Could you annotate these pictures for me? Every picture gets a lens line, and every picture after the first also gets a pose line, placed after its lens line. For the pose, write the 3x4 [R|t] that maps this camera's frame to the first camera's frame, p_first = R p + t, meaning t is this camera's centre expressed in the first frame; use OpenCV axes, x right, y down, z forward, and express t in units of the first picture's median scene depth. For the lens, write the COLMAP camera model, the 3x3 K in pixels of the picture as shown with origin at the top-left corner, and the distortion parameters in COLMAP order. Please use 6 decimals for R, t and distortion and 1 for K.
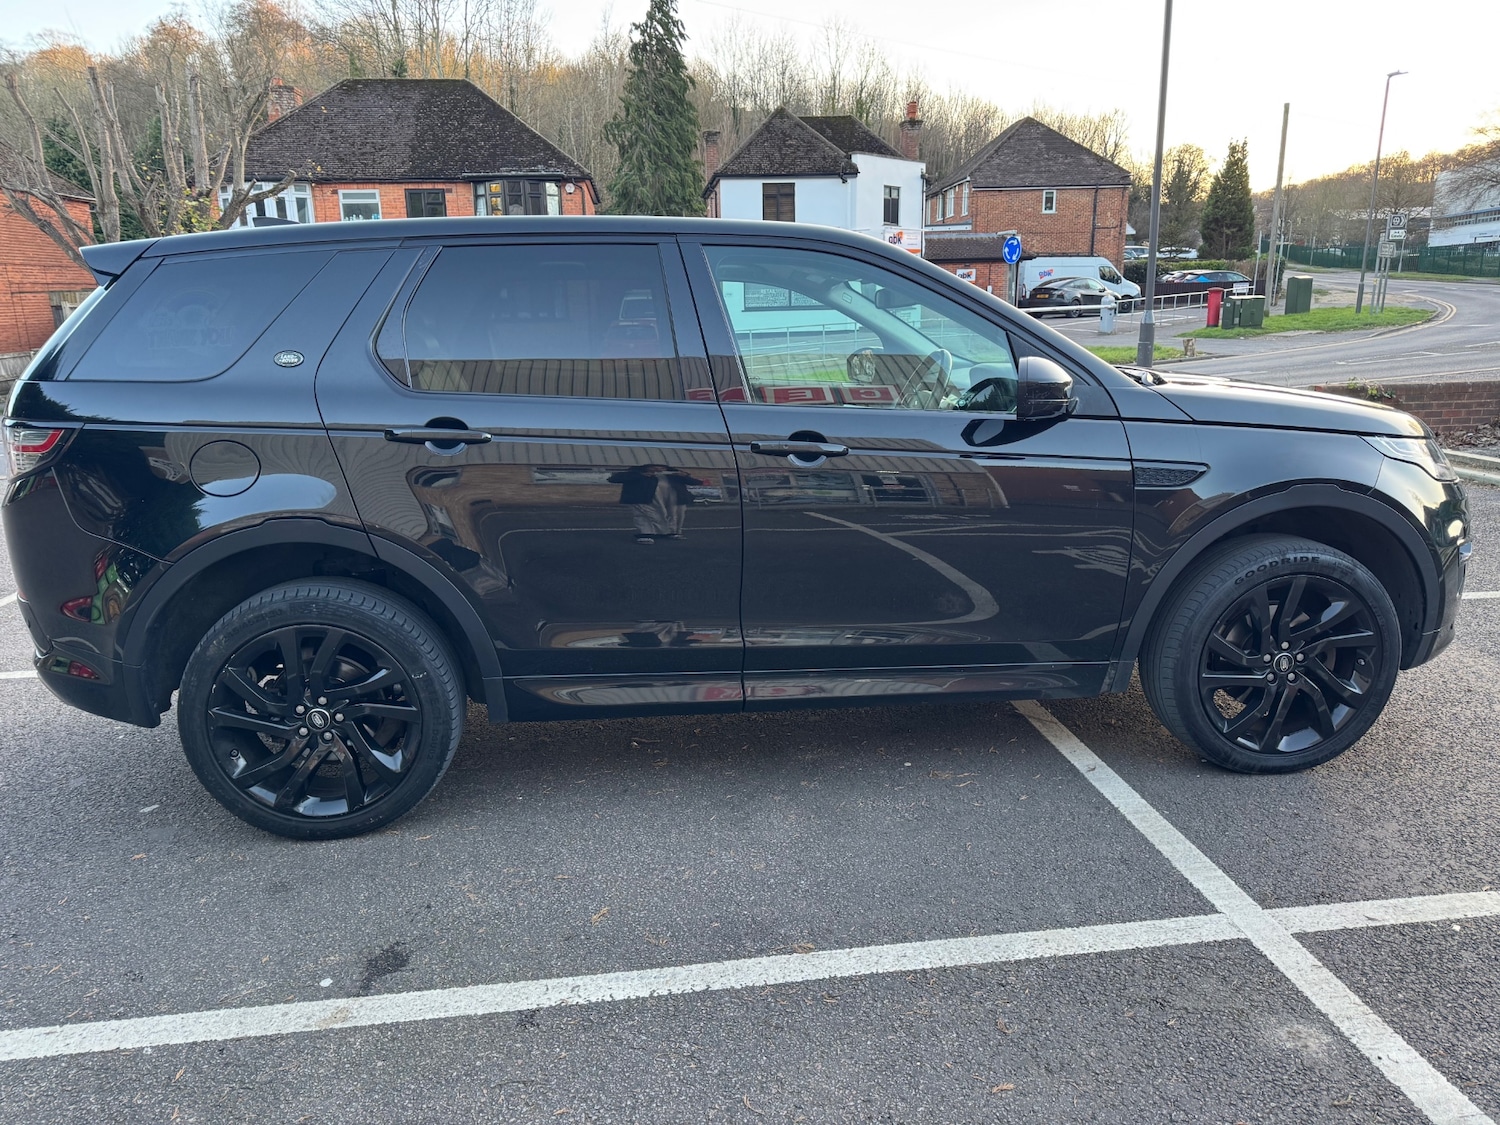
lens RADIAL K [[1098.4, 0, 751.1], [0, 1098.4, 581.6], [0, 0, 1]] dist [-0.033977, -0.001386]
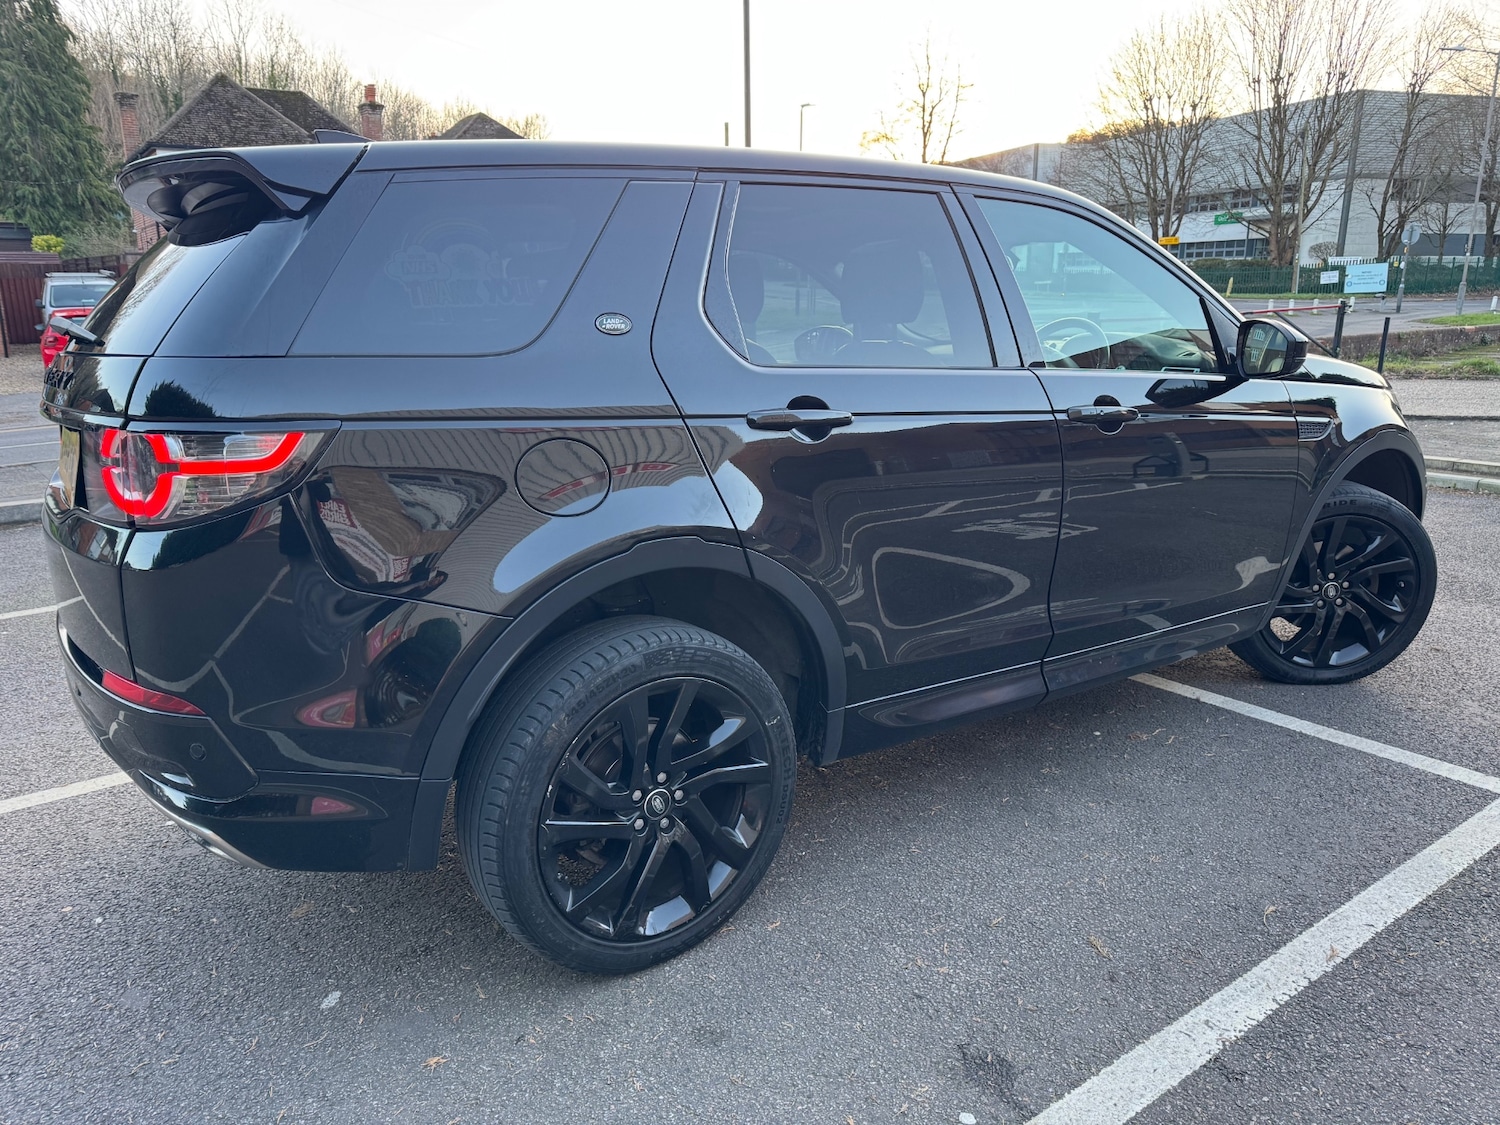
lens RADIAL K [[1074.8, 0, 761.5], [0, 1074.8, 567.3], [0, 0, 1]] dist [-0.003390, -0.005694]
pose [[0.865121, -0.102031, 0.491077, -0.621797], [0.105118, 0.994230, 0.021387, -0.040925], [-0.490425, 0.033119, 0.870854, 0.286023]]
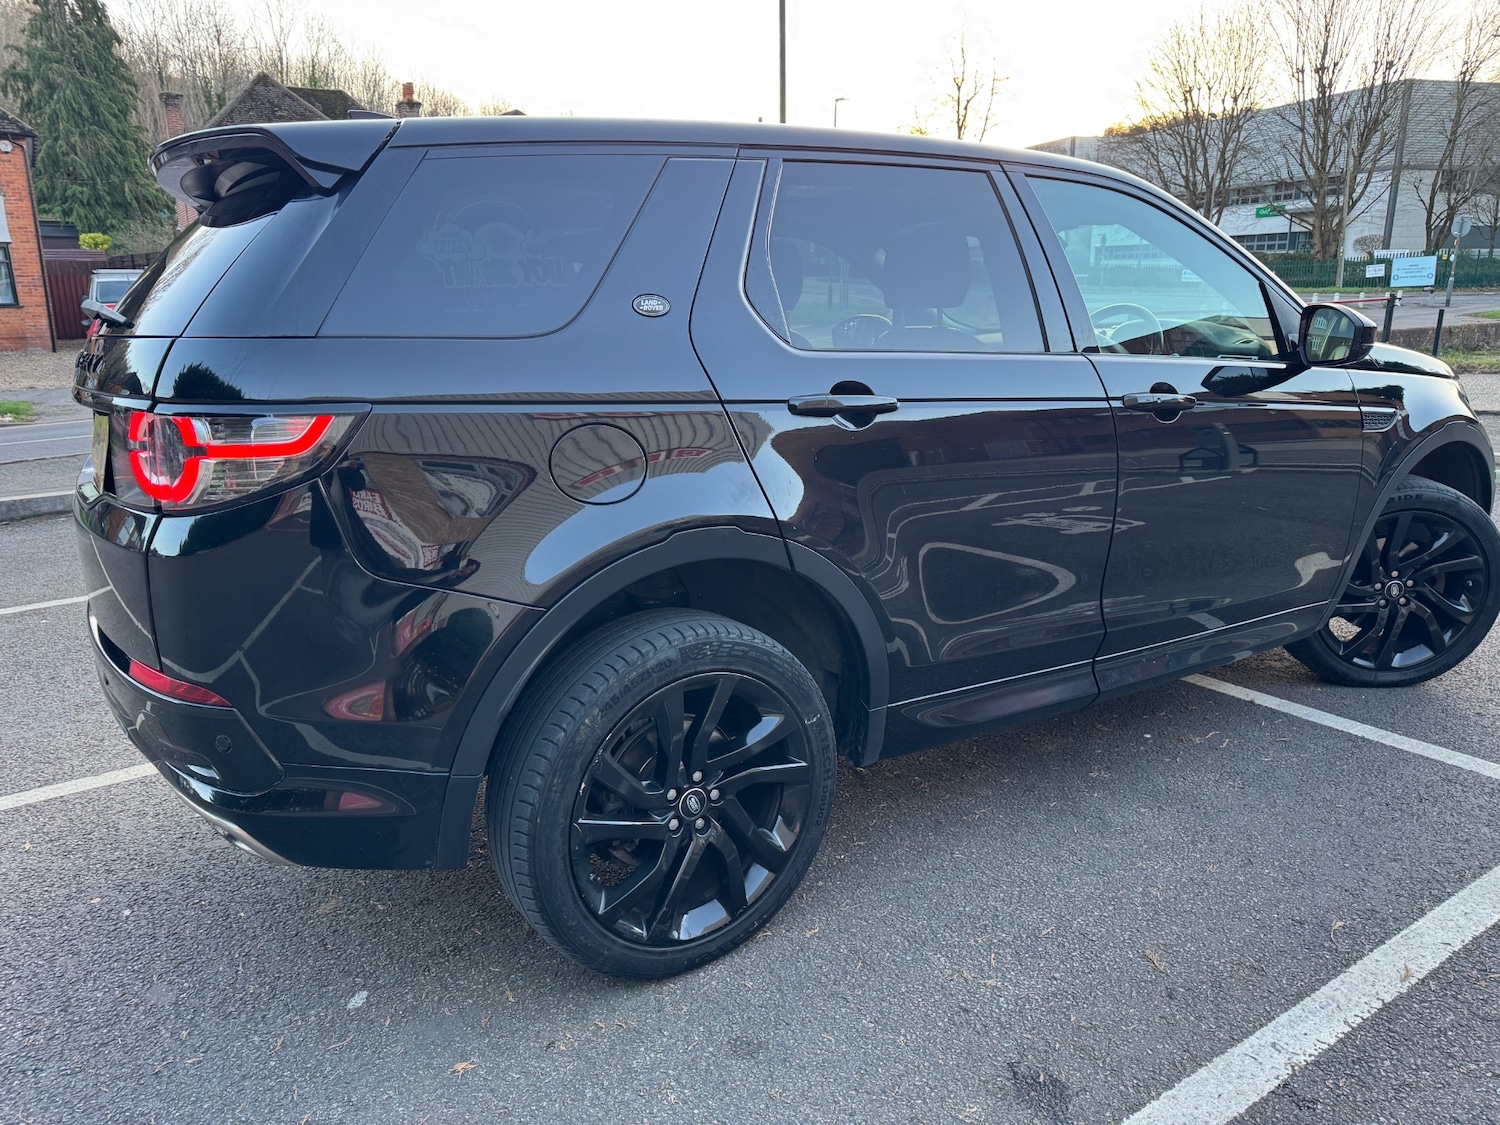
lens RADIAL K [[1076.0, 0, 750.0], [0, 1076.0, 562.5], [0, 0, 1]] dist [-0.004578, -0.005626]
pose [[0.884188, -0.095620, 0.457240, -0.615319], [0.099043, 0.994946, 0.016543, -0.038258], [-0.456511, 0.030659, 0.889189, 0.311903]]
